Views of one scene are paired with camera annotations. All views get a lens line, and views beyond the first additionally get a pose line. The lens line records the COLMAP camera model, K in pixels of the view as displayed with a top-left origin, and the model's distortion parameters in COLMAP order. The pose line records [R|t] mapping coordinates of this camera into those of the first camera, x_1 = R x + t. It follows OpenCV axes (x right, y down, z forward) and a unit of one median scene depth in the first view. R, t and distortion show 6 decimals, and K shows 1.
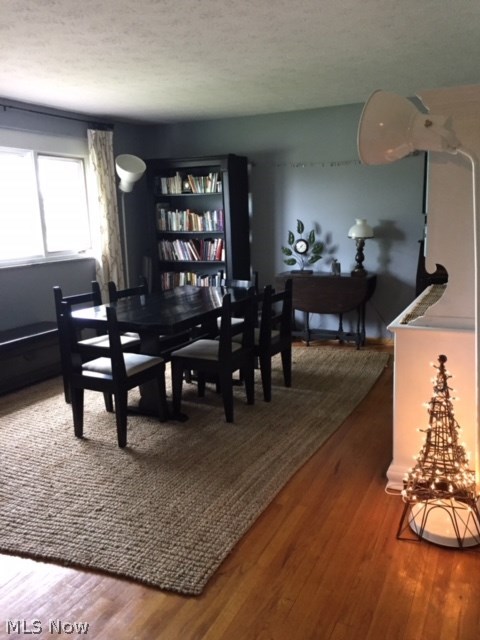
lens RADIAL K [[545.0, 0, 242.6], [0, 545.0, 321.9], [0, 0, 1]] dist [0.076933, -0.108644]
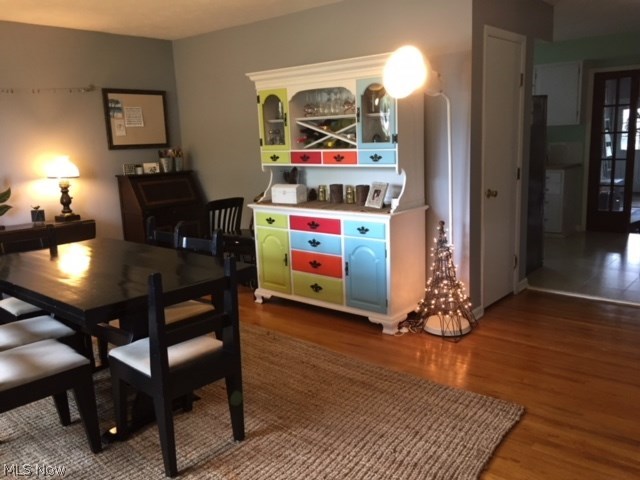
lens RADIAL K [[545.0, 0, 320.0], [0, 545.0, 240.0], [0, 0, 1]] dist [0.076933, -0.108644]
pose [[0.237960, -0.157007, 0.958501, -0.863035], [0.221928, 0.969531, 0.103718, -0.091987], [-0.945581, 0.188038, 0.265554, 0.627004]]
